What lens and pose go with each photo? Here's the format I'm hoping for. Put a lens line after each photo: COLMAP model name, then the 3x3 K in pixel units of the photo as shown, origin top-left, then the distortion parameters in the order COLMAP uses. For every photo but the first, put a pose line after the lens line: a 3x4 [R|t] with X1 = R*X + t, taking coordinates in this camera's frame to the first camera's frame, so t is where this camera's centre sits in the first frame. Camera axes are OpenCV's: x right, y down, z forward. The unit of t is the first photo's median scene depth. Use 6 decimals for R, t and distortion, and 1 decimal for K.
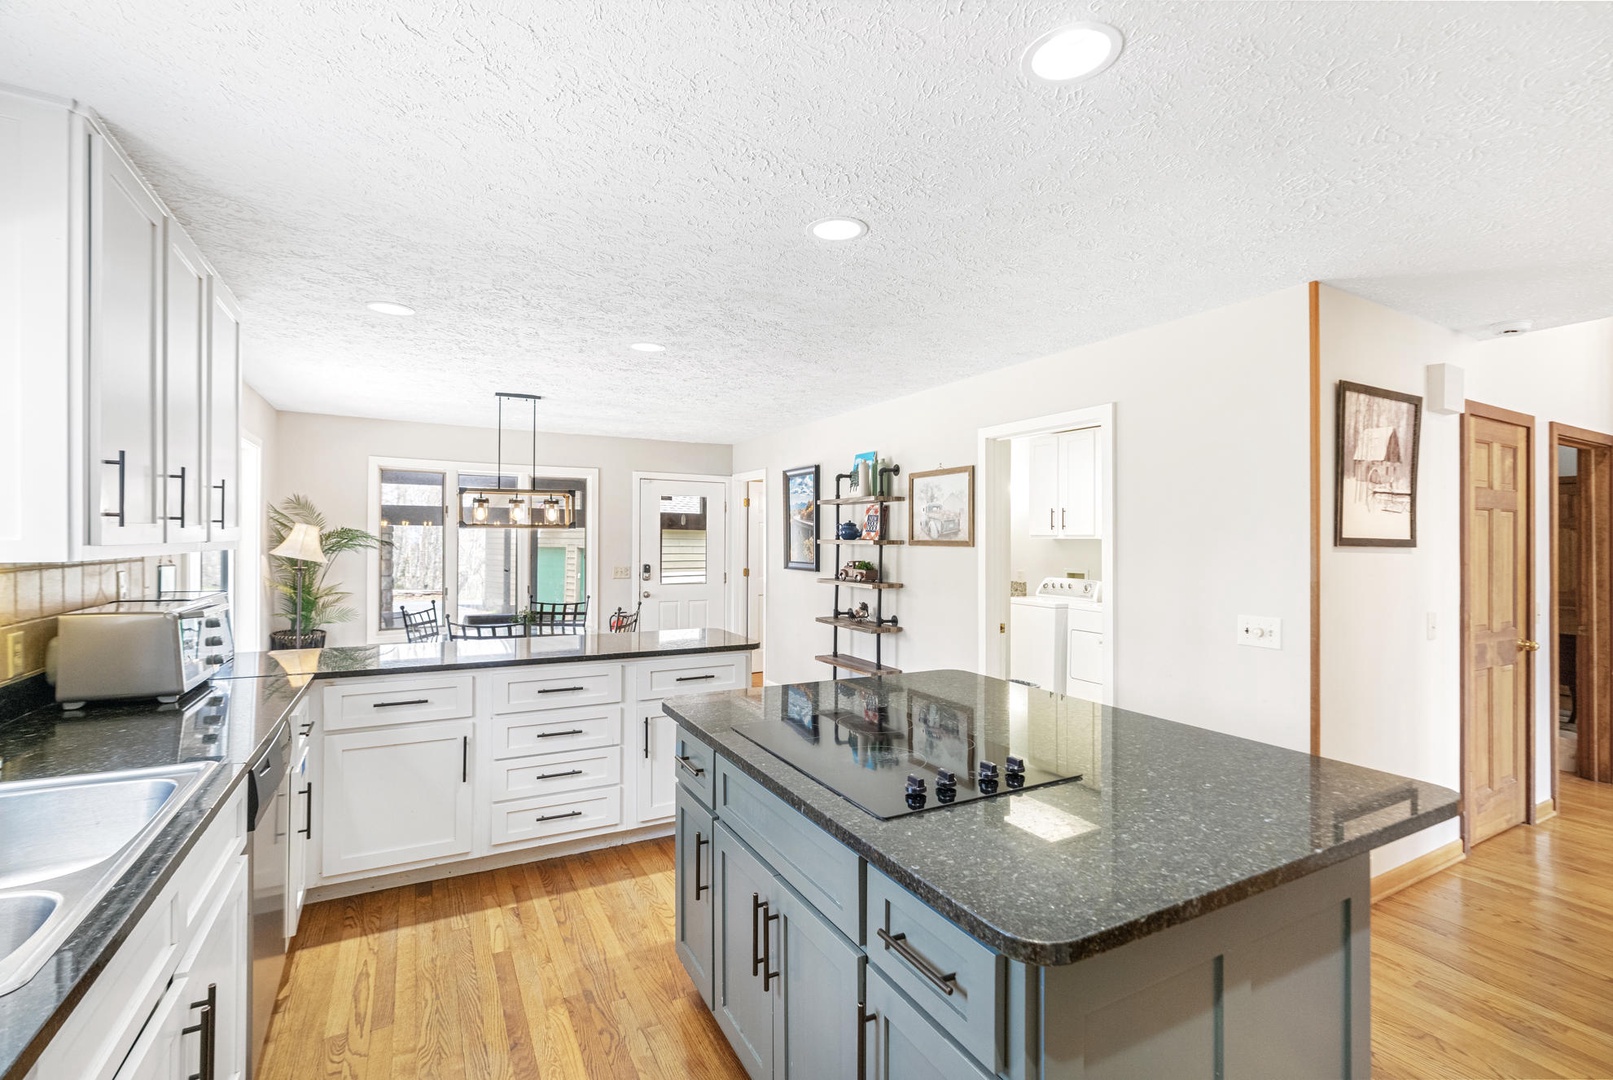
lens RADIAL K [[719.6, 0, 810.8], [0, 719.6, 531.7], [0, 0, 1]] dist [-0.009225, -0.000353]
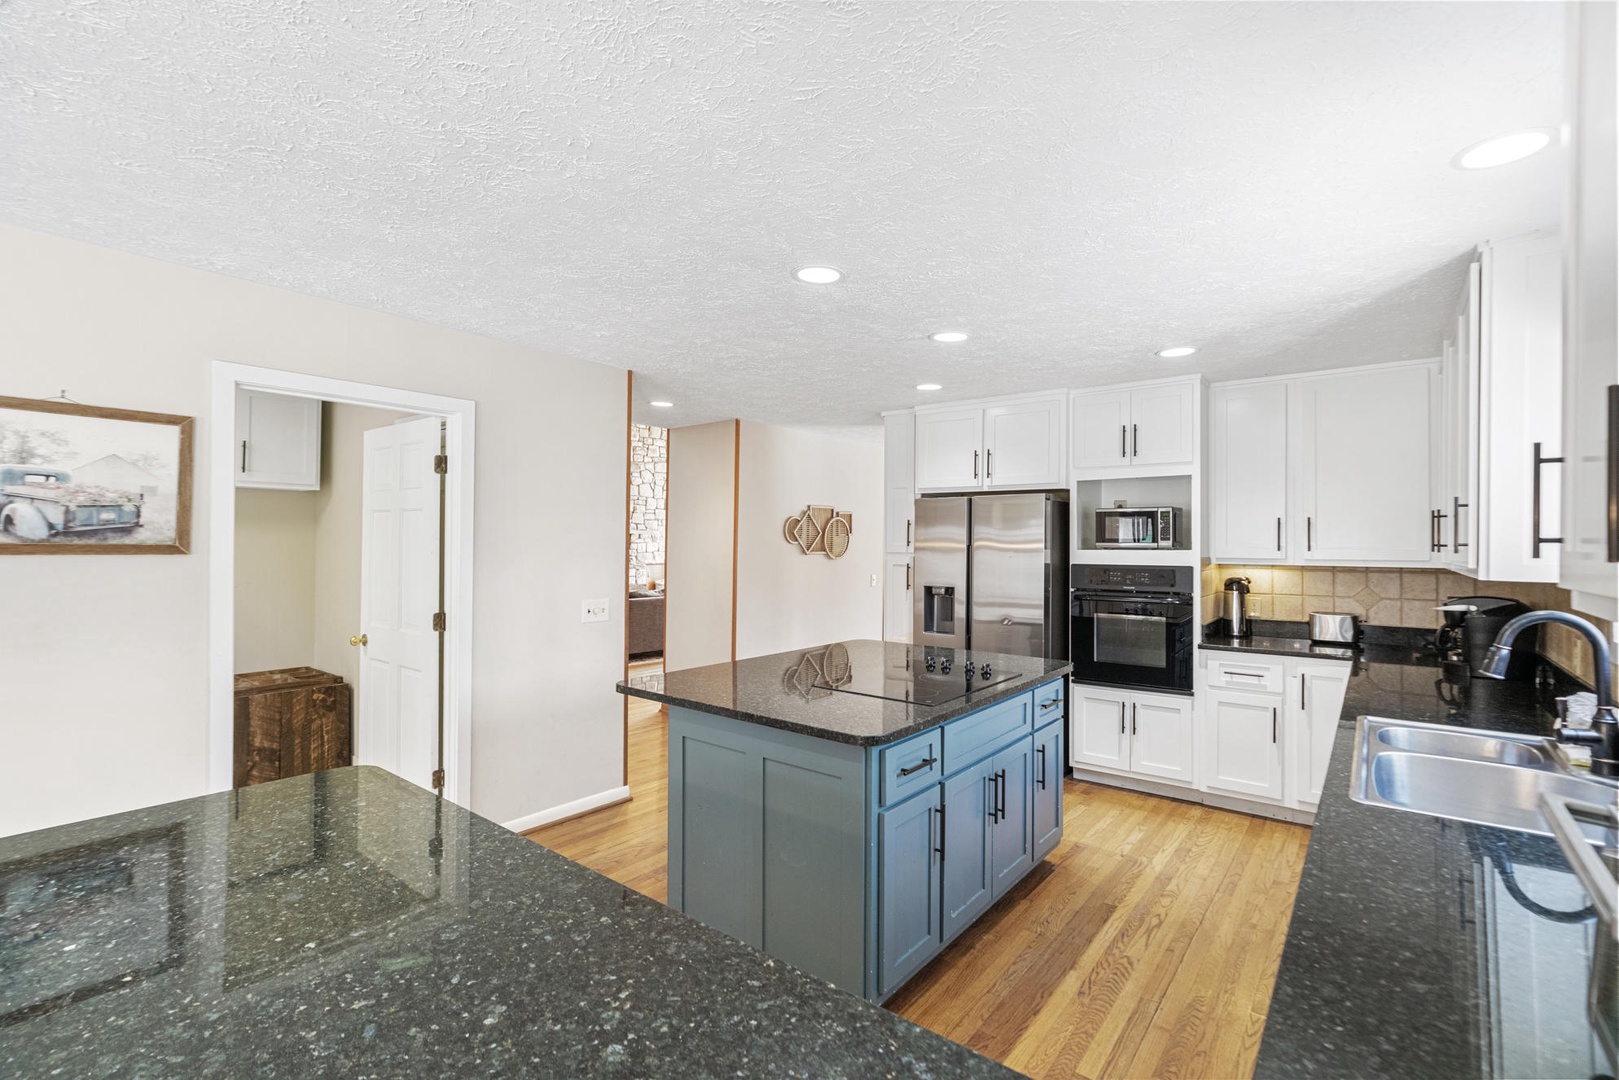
lens RADIAL K [[722.3, 0, 807.8], [0, 722.3, 541.1], [0, 0, 1]] dist [-0.009225, -0.000353]
pose [[-0.384948, 0.004396, 0.922928, -0.516484], [-0.007247, 0.999943, -0.007785, 0.011450], [-0.922910, -0.009685, -0.384895, 0.763559]]
